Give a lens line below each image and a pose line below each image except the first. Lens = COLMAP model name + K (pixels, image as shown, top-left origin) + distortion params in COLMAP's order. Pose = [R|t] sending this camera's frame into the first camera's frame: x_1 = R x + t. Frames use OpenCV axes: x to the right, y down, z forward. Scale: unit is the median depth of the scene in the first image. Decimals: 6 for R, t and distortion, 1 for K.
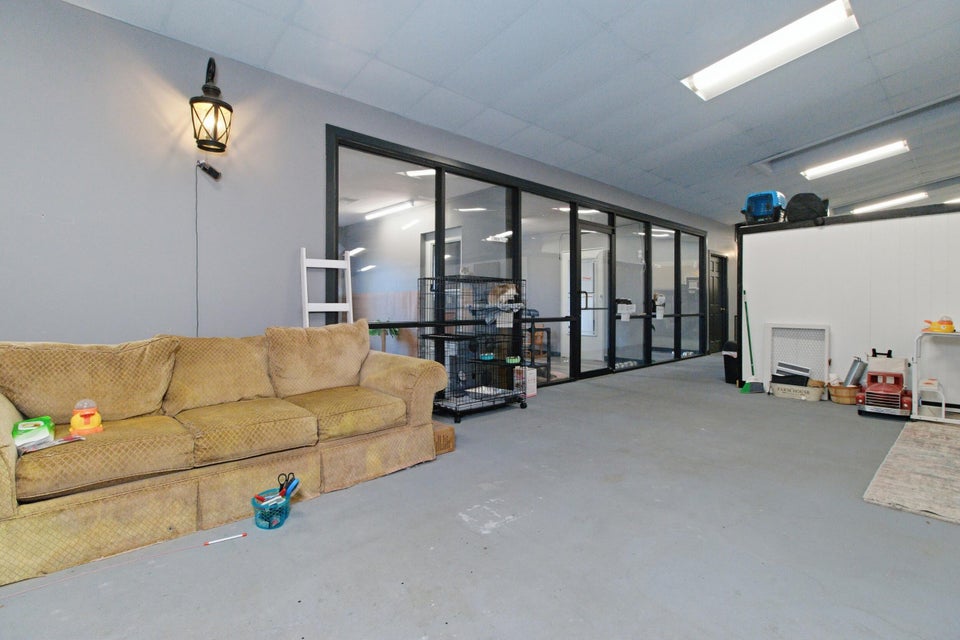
lens RADIAL K [[452.0, 0, 493.0], [0, 452.0, 306.5], [0, 0, 1]] dist [0.003836, 0.002218]
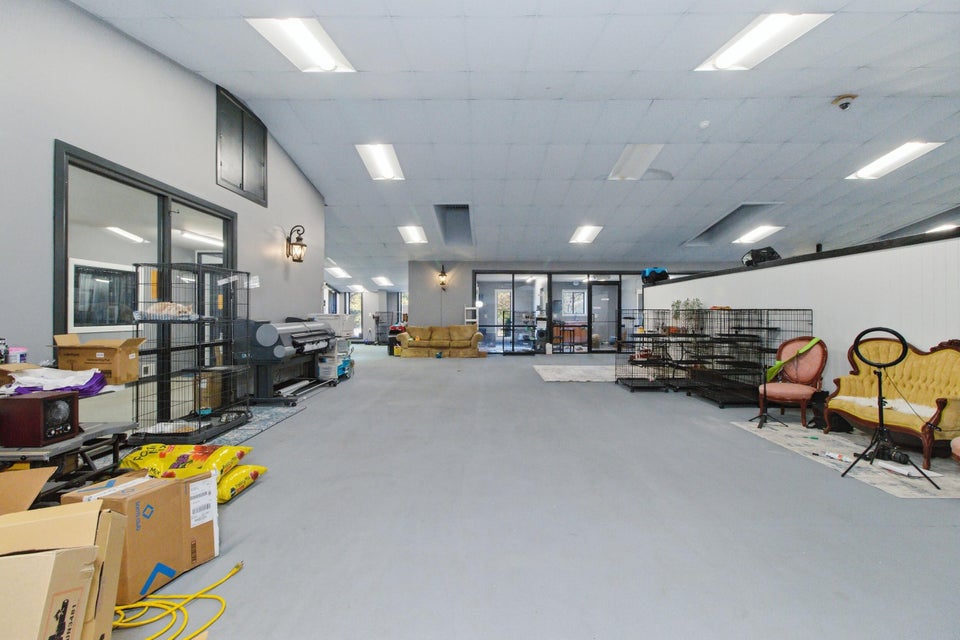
lens RADIAL K [[452.0, 0, 484.5], [0, 452.0, 311.4], [0, 0, 1]] dist [0.003836, 0.002218]
pose [[0.726626, -0.000602, -0.687033, 2.223599], [-0.003113, 0.999986, -0.004169, -0.055980], [0.687026, 0.005168, 0.726614, -1.585258]]
